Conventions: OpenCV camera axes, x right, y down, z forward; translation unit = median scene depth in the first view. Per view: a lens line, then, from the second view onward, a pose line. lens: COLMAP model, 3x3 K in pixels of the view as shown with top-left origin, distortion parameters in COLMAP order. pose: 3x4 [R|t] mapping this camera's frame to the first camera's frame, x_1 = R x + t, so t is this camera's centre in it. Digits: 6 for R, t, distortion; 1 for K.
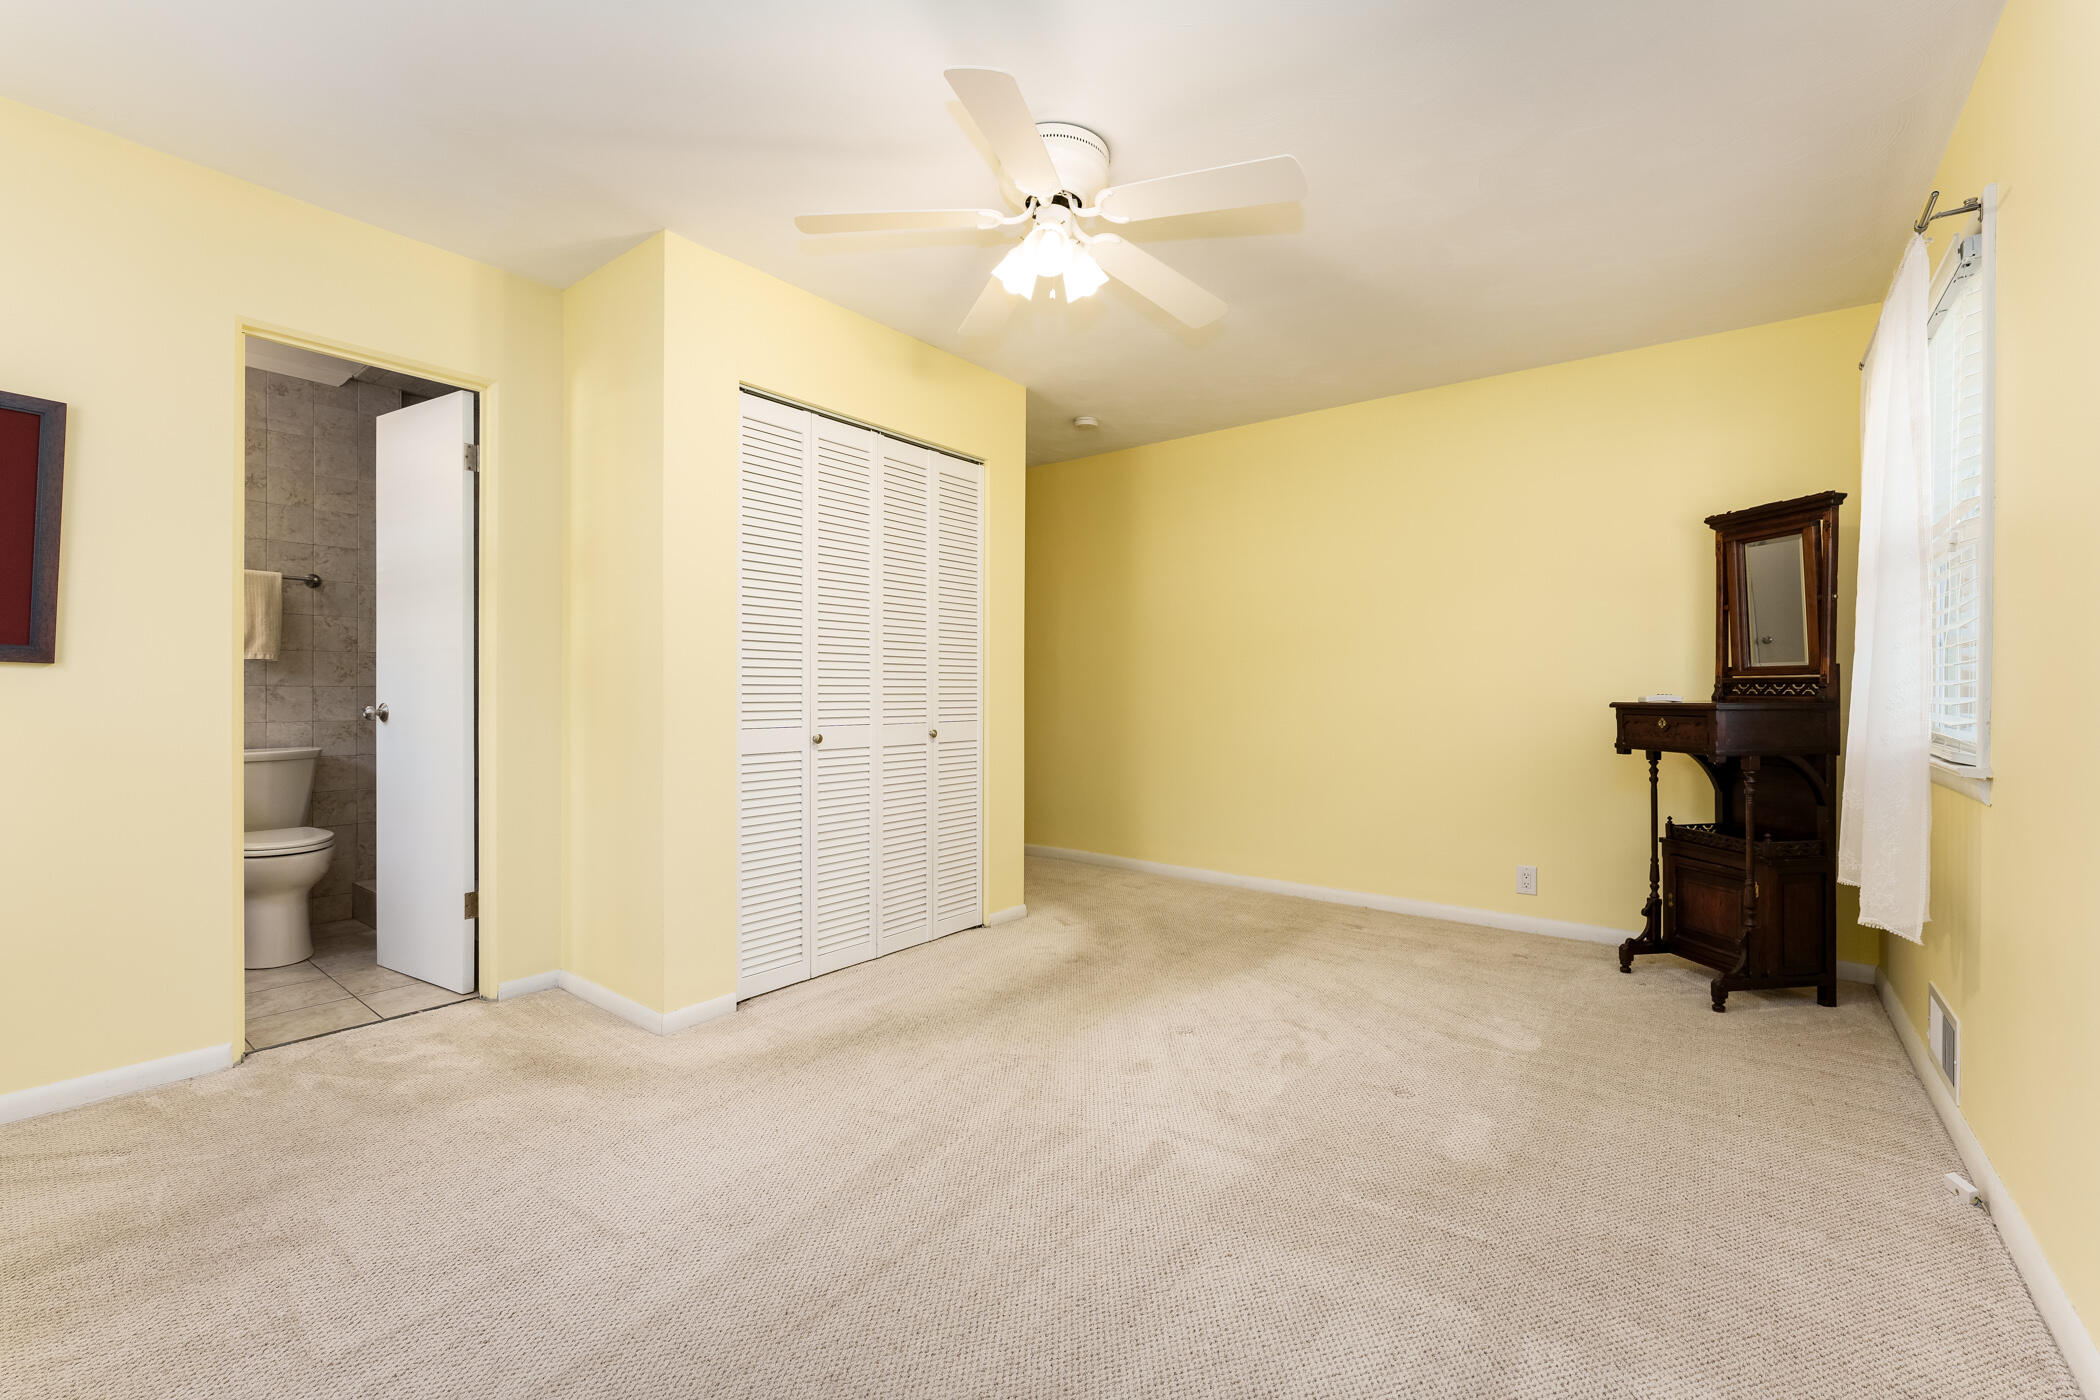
lens RADIAL K [[878.3, 0, 1050.0], [0, 878.3, 700.0], [0, 0, 1]] dist [0.000641, 0.000687]
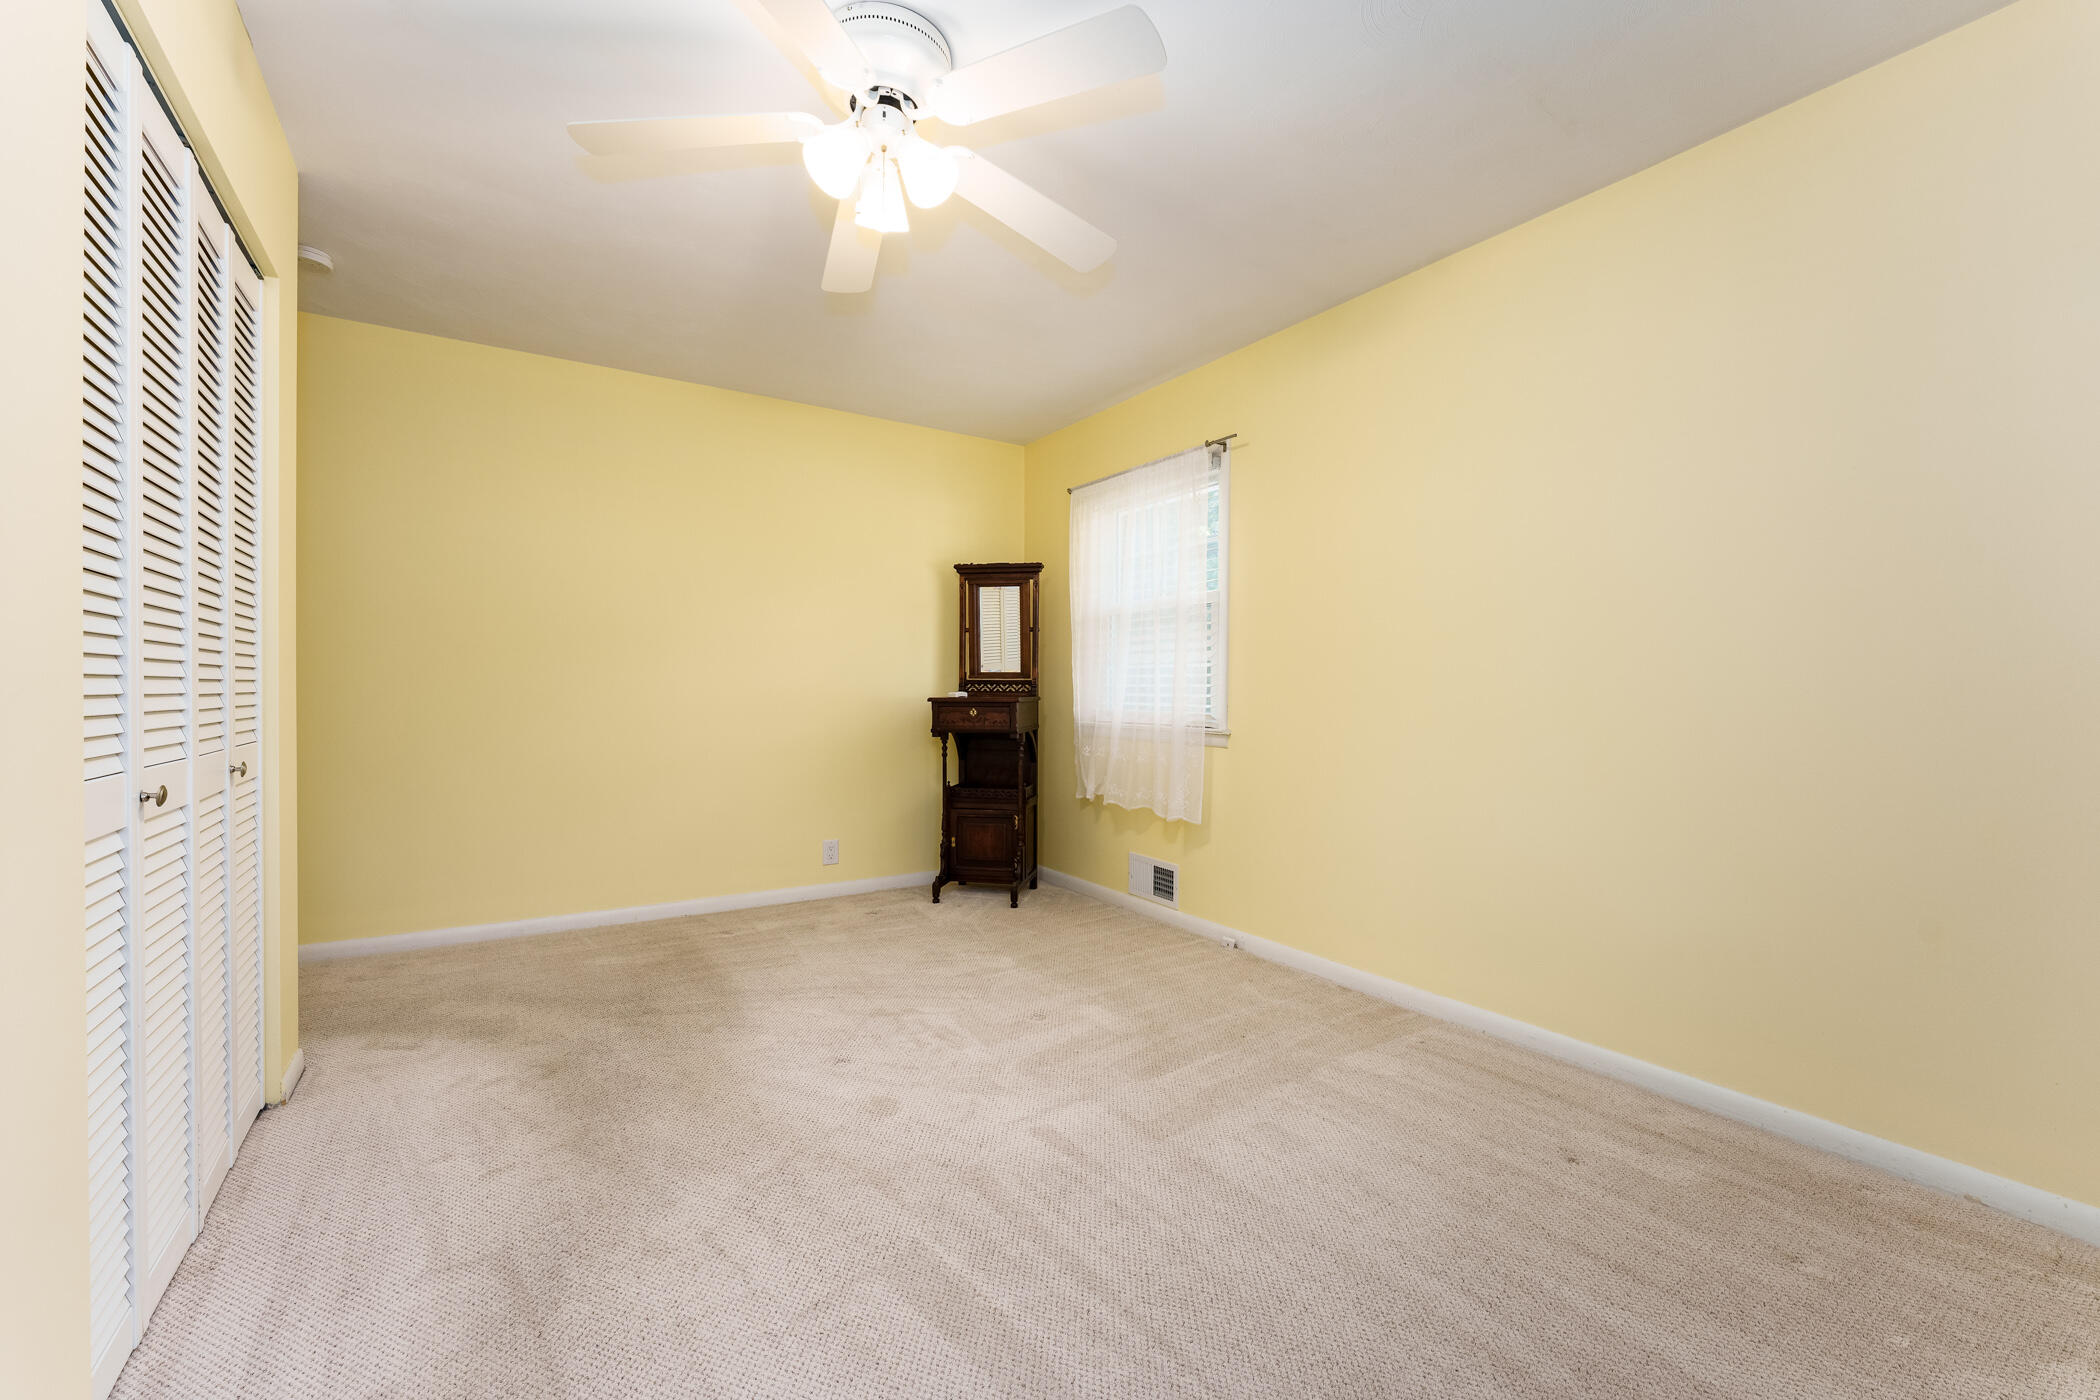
lens RADIAL K [[878.3, 0, 1050.0], [0, 878.3, 700.0], [0, 0, 1]] dist [0.000641, 0.000687]
pose [[0.329432, -0.012941, 0.944091, -0.543903], [0.009205, 0.999903, 0.010494, -0.006107], [-0.944134, 0.005234, 0.329519, 0.420495]]
